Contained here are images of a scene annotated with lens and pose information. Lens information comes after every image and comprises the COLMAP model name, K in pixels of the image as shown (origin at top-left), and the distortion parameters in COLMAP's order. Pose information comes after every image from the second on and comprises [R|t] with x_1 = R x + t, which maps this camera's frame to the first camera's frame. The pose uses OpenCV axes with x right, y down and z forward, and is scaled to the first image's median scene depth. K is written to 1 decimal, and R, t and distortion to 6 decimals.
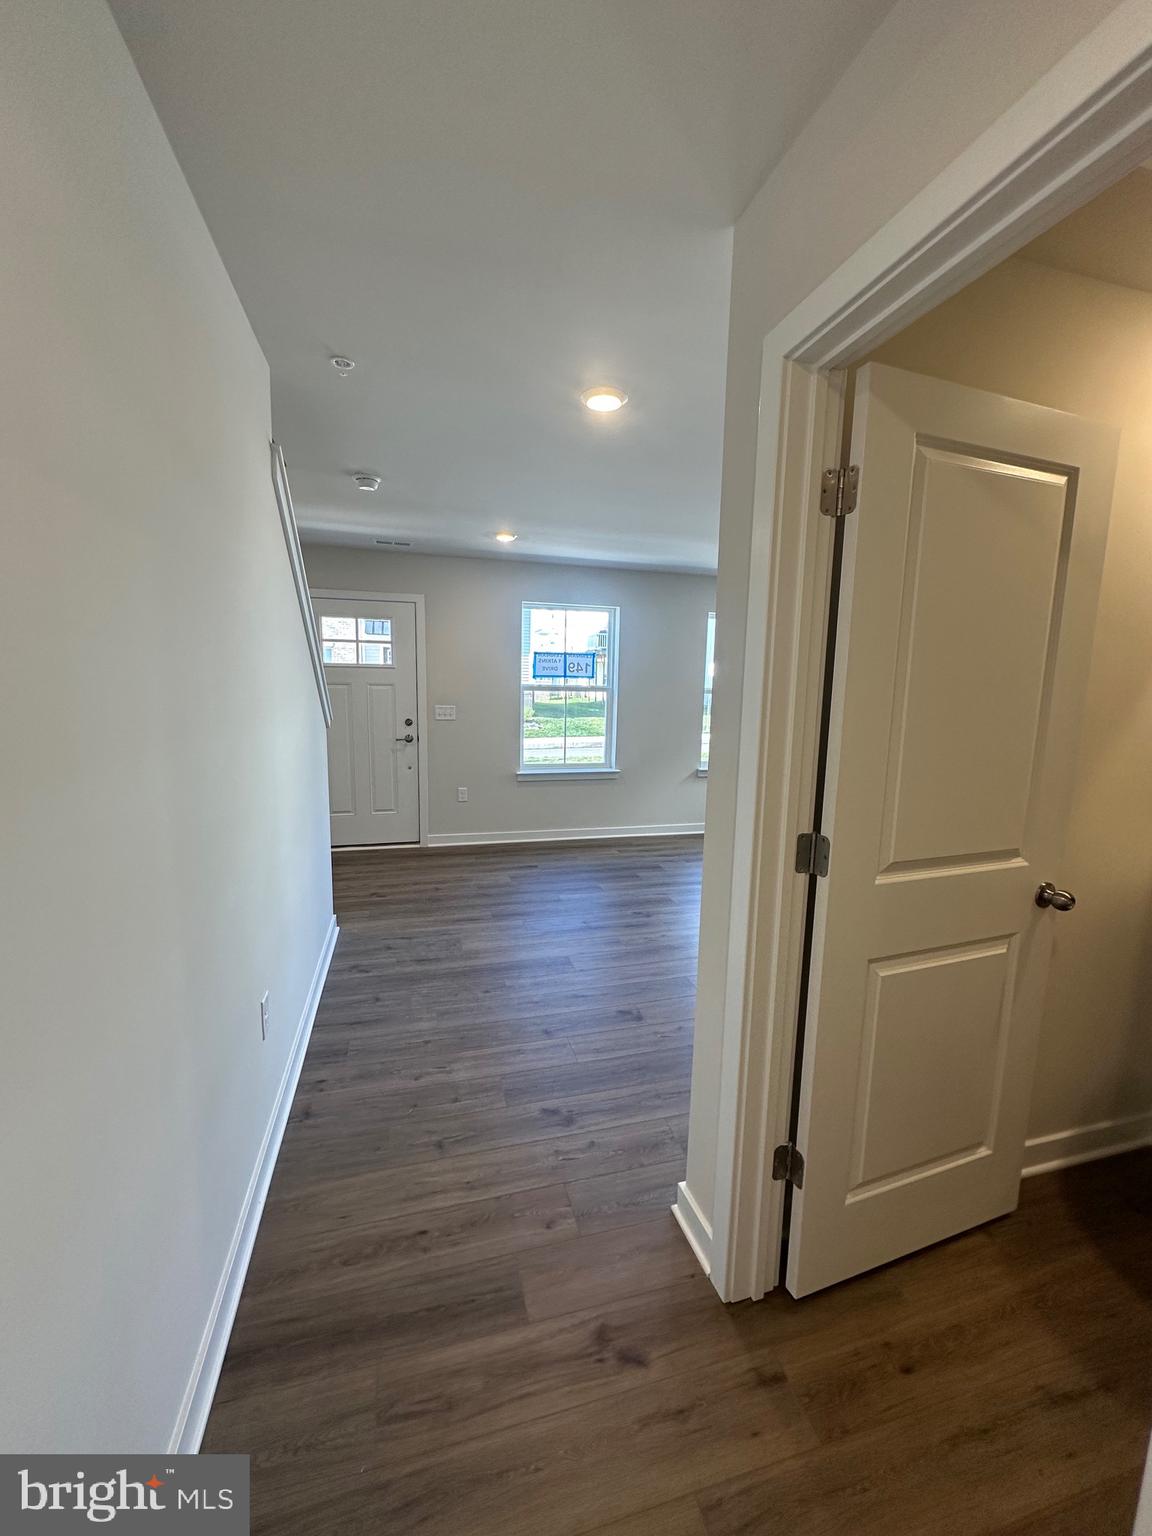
lens RADIAL K [[610.1, 0, 577.6], [0, 610.1, 767.4], [0, 0, 1]] dist [-0.003269, 0.001407]
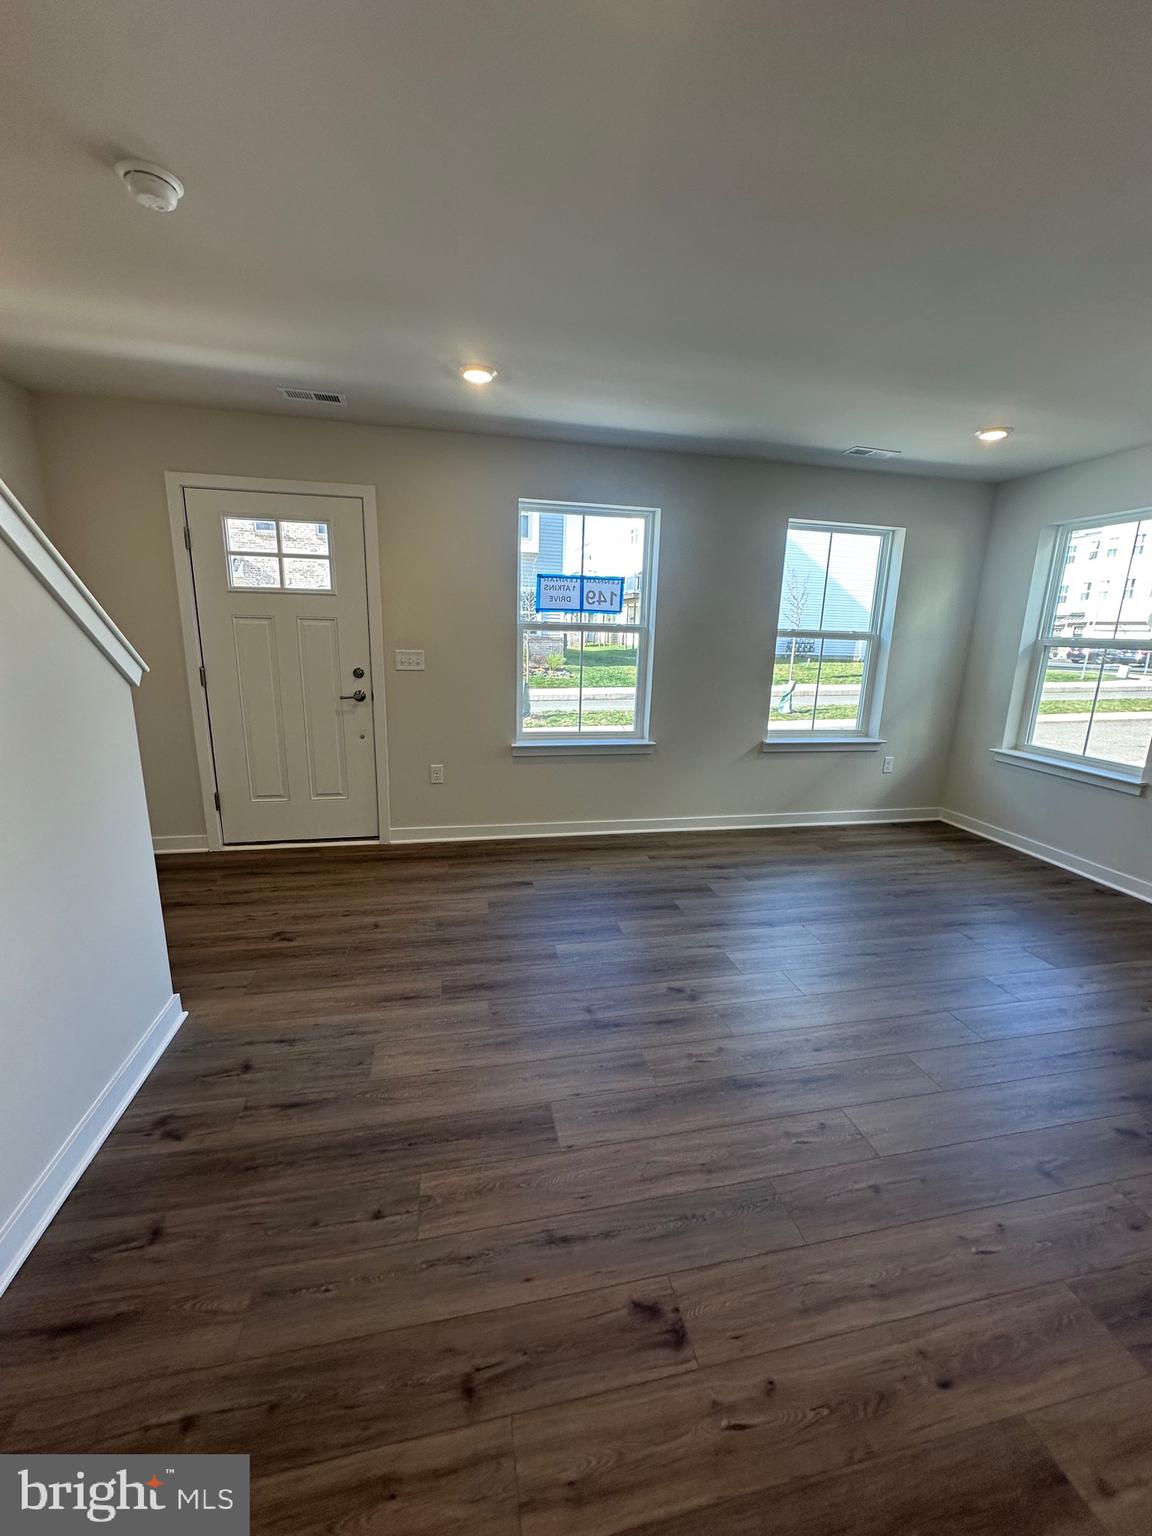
lens RADIAL K [[610.1, 0, 577.6], [0, 610.1, 767.4], [0, 0, 1]] dist [-0.003269, 0.001407]
pose [[0.998065, 0.020196, -0.058810, 0.023781], [-0.015156, 0.996273, 0.084918, -0.030046], [0.060305, -0.083862, 0.994651, 0.312604]]
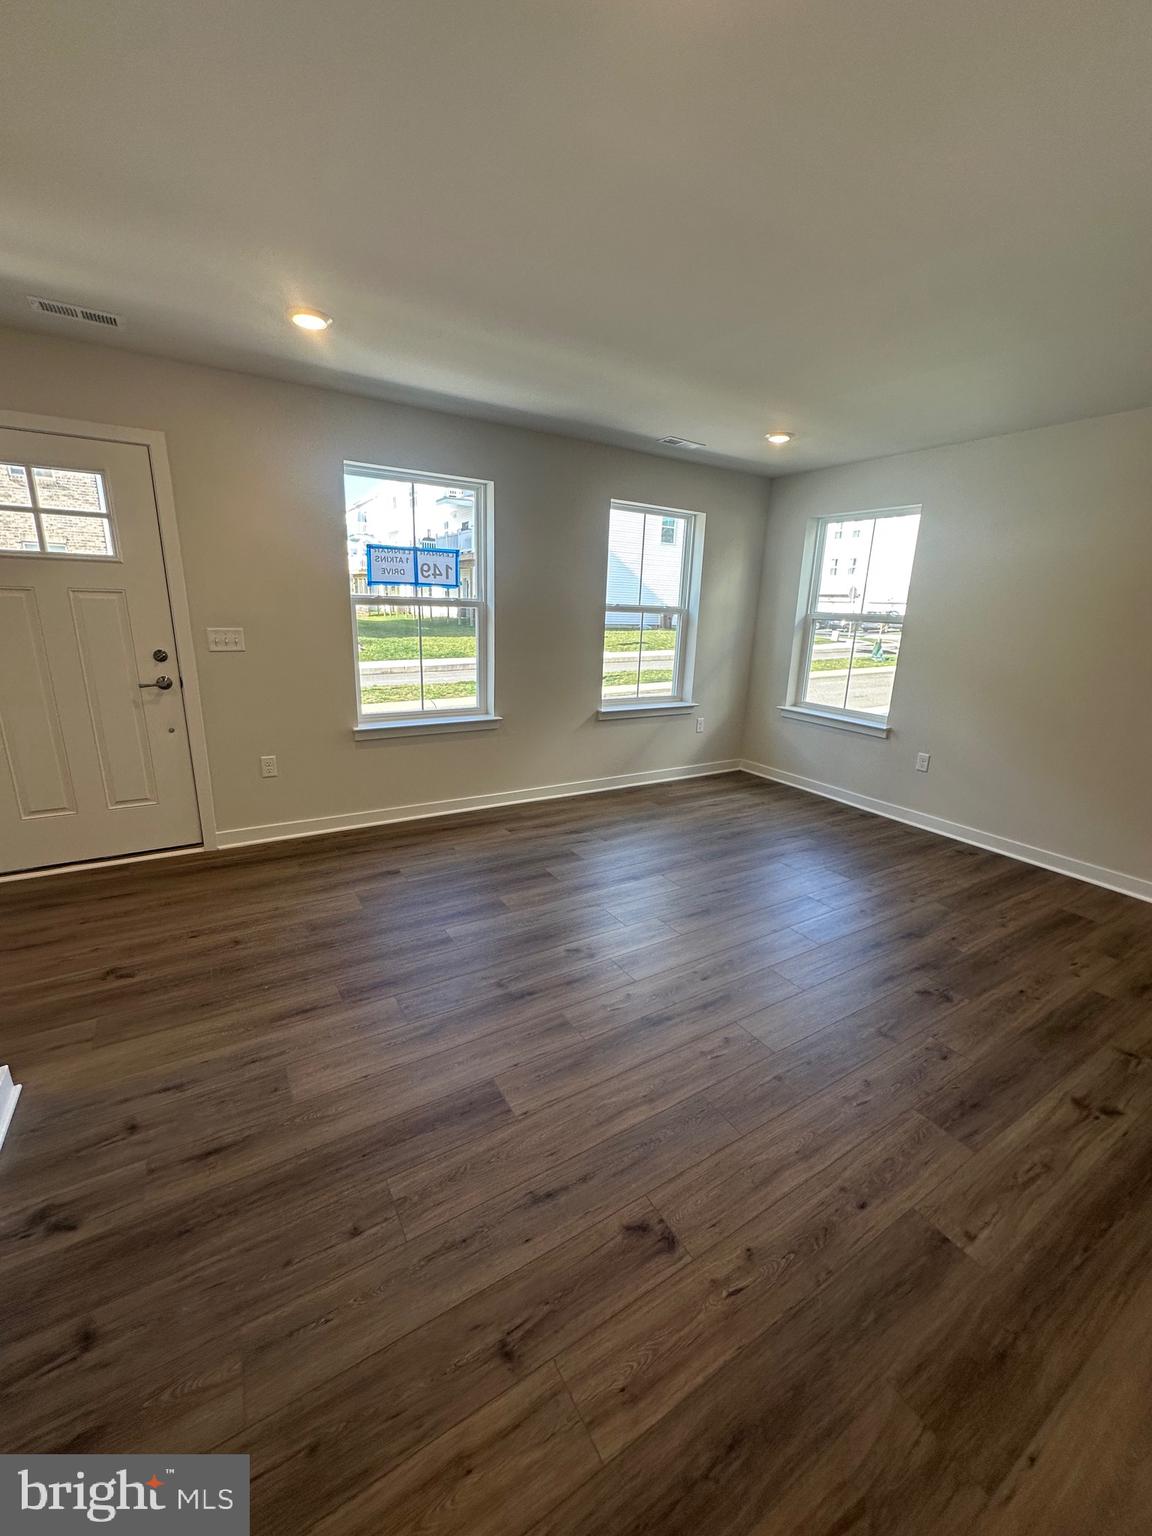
lens RADIAL K [[610.1, 0, 577.6], [0, 610.1, 767.4], [0, 0, 1]] dist [-0.003269, 0.001407]
pose [[0.961182, -0.060893, 0.269110, -0.050210], [0.024913, 0.990513, 0.135145, -0.037626], [-0.274787, -0.123194, 0.953580, 0.309853]]
